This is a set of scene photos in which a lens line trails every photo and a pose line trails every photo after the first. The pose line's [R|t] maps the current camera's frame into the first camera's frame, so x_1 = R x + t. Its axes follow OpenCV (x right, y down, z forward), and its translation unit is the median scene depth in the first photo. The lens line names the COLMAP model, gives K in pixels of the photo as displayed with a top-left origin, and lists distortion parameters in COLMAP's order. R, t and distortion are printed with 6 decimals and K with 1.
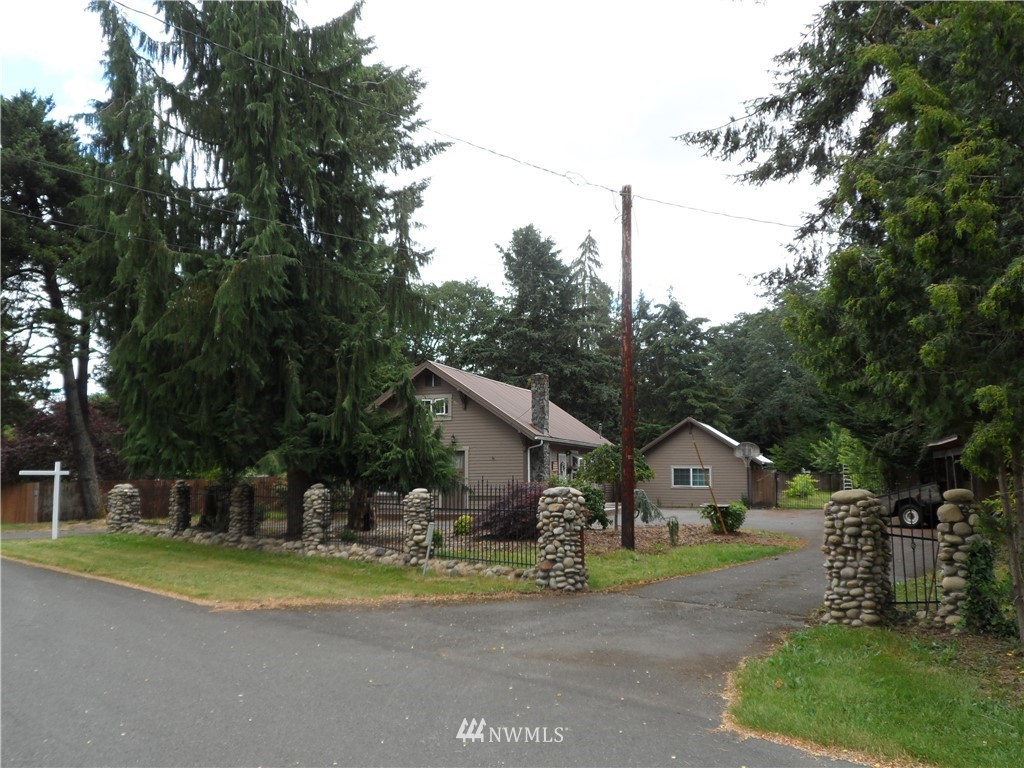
lens RADIAL K [[844.8, 0, 513.0], [0, 844.8, 385.6], [0, 0, 1]] dist [0.009438, -0.021682]
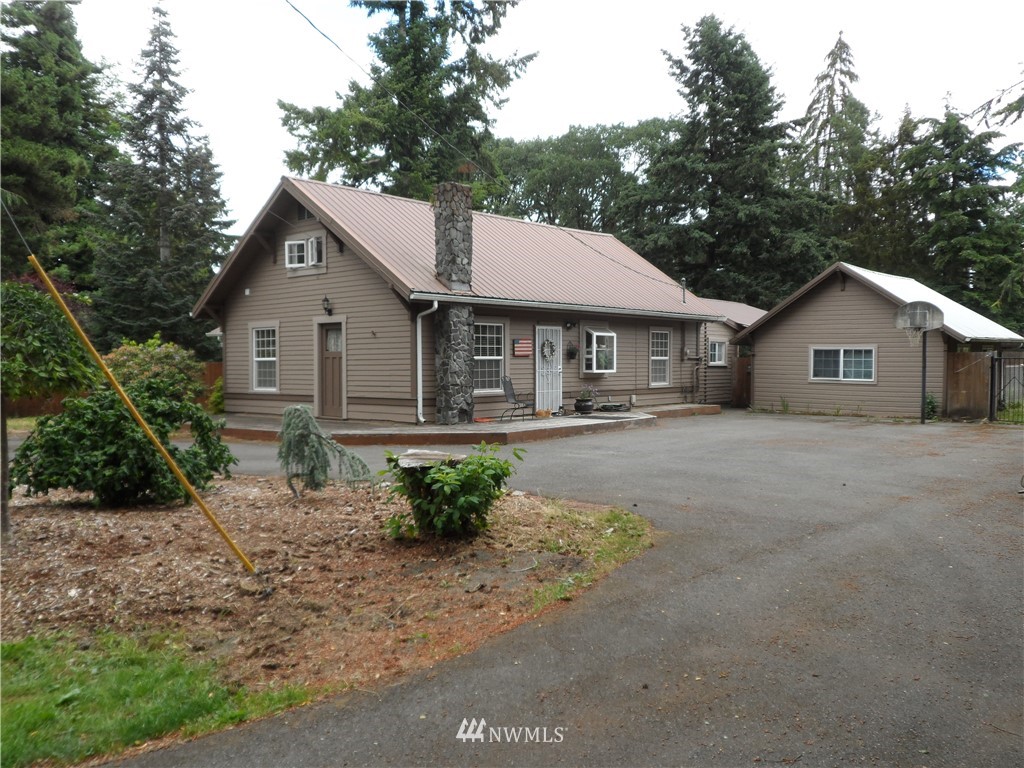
lens RADIAL K [[844.8, 0, 510.0], [0, 844.8, 381.4], [0, 0, 1]] dist [0.009438, -0.021682]
pose [[0.931271, 0.011408, -0.364148, 0.127790], [0.038085, 0.990985, 0.128444, 0.021255], [0.362331, -0.133485, 0.922441, 0.221139]]
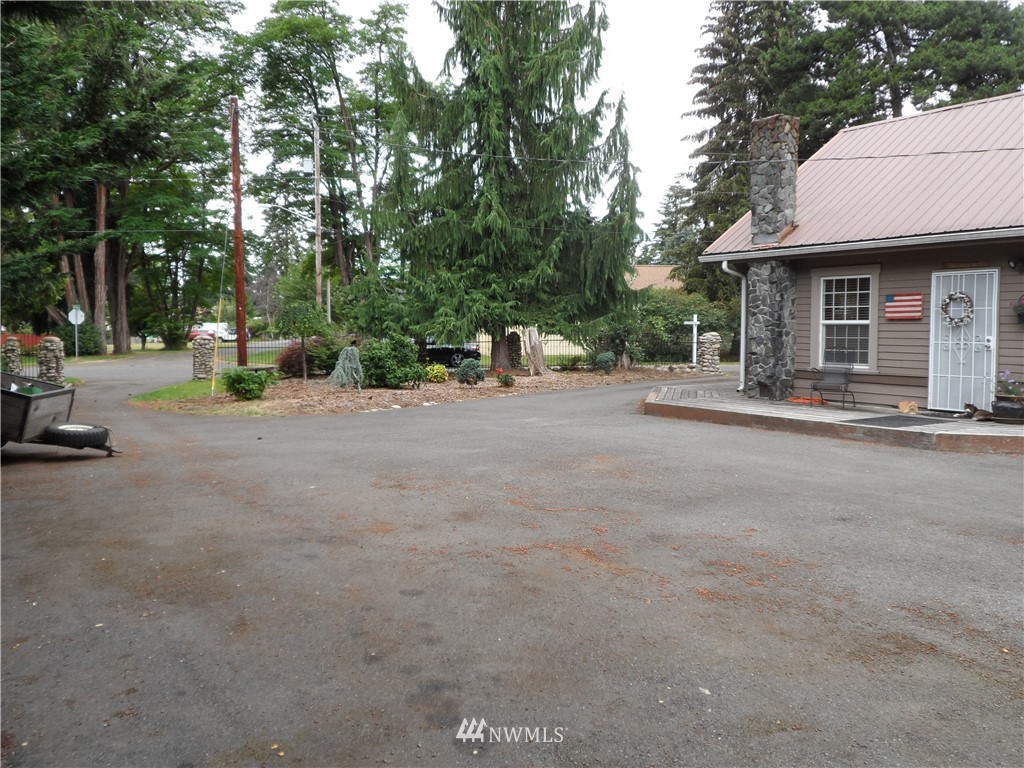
lens RADIAL K [[844.8, 0, 511.4], [0, 844.8, 383.3], [0, 0, 1]] dist [0.009438, -0.021682]
pose [[-0.584225, 0.053274, -0.809841, 0.240034], [0.085048, 0.996368, 0.004190, 0.056511], [0.807123, -0.066428, -0.586634, 0.534448]]
